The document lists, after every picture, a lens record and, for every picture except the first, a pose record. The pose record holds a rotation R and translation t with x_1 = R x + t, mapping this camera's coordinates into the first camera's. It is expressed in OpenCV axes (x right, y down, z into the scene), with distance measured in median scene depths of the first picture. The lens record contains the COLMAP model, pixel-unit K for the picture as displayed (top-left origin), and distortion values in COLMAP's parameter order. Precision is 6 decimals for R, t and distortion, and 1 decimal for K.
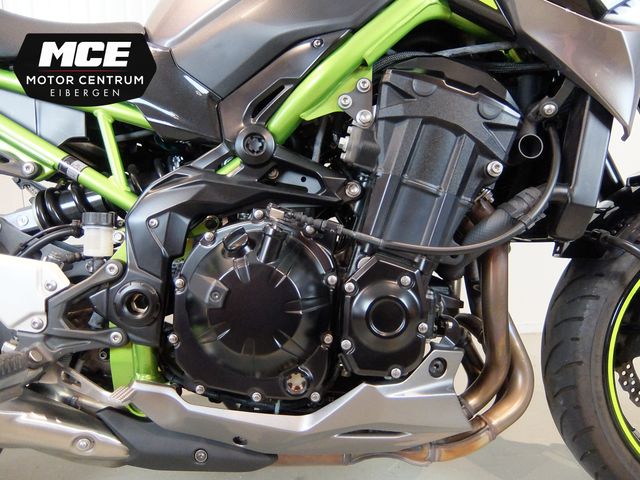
lens RADIAL K [[481.8, 0, 320.0], [0, 481.8, 240.0], [0, 0, 1]] dist [-0.034193, -0.004010]
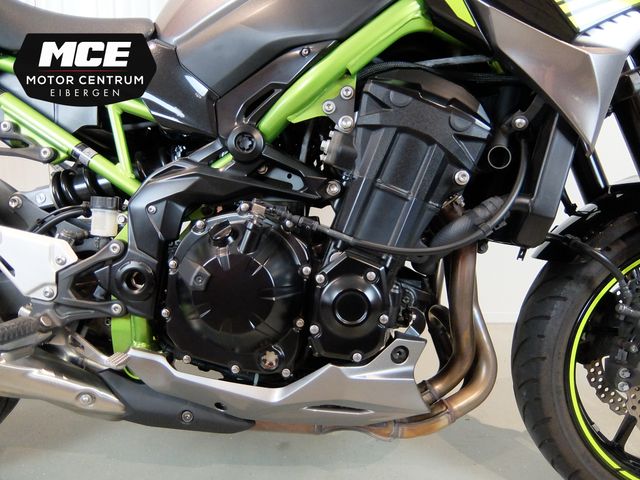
lens RADIAL K [[479.4, 0, 320.0], [0, 479.4, 240.0], [0, 0, 1]] dist [-0.038321, -0.004427]
pose [[0.997268, 0.057334, -0.046575, 0.099089], [-0.054692, 0.996923, 0.056150, -0.048936], [0.049651, -0.053450, 0.997335, -0.091256]]
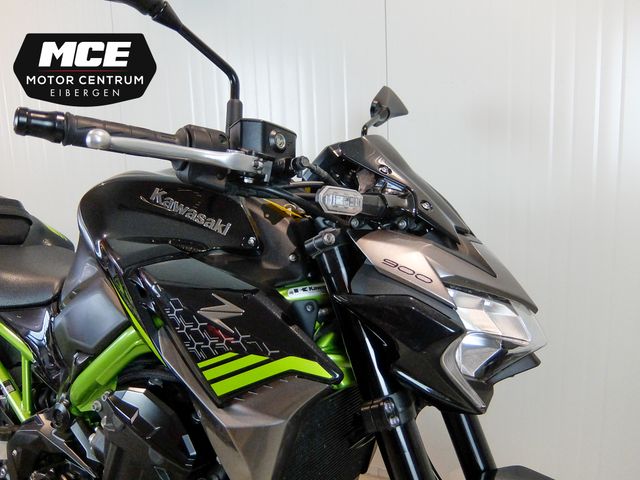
lens RADIAL K [[479.4, 0, 320.0], [0, 479.4, 240.0], [0, 0, 1]] dist [-0.038321, -0.004427]
pose [[0.865466, 0.059930, -0.497370, 1.128436], [-0.066358, 0.997785, 0.004758, -0.756709], [0.496553, 0.028886, 0.867525, 0.202347]]
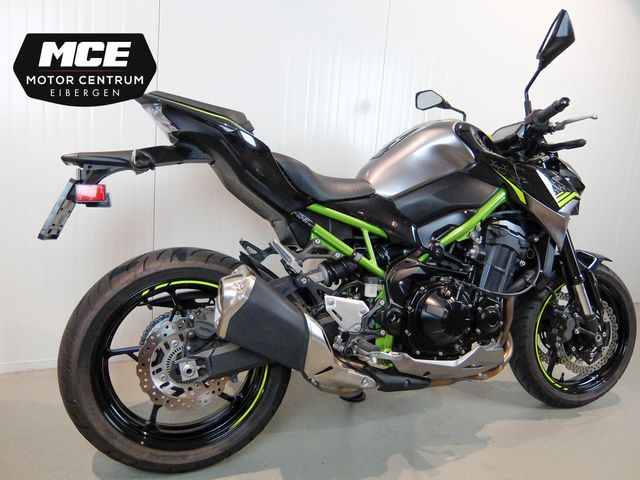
lens RADIAL K [[470.3, 0, 320.0], [0, 470.3, 240.0], [0, 0, 1]] dist [-0.037986, -0.001154]
pose [[0.942084, 0.026282, 0.334345, -1.505381], [-0.026766, 0.999637, -0.003161, -0.229463], [-0.334307, -0.005971, 0.942445, -1.037542]]
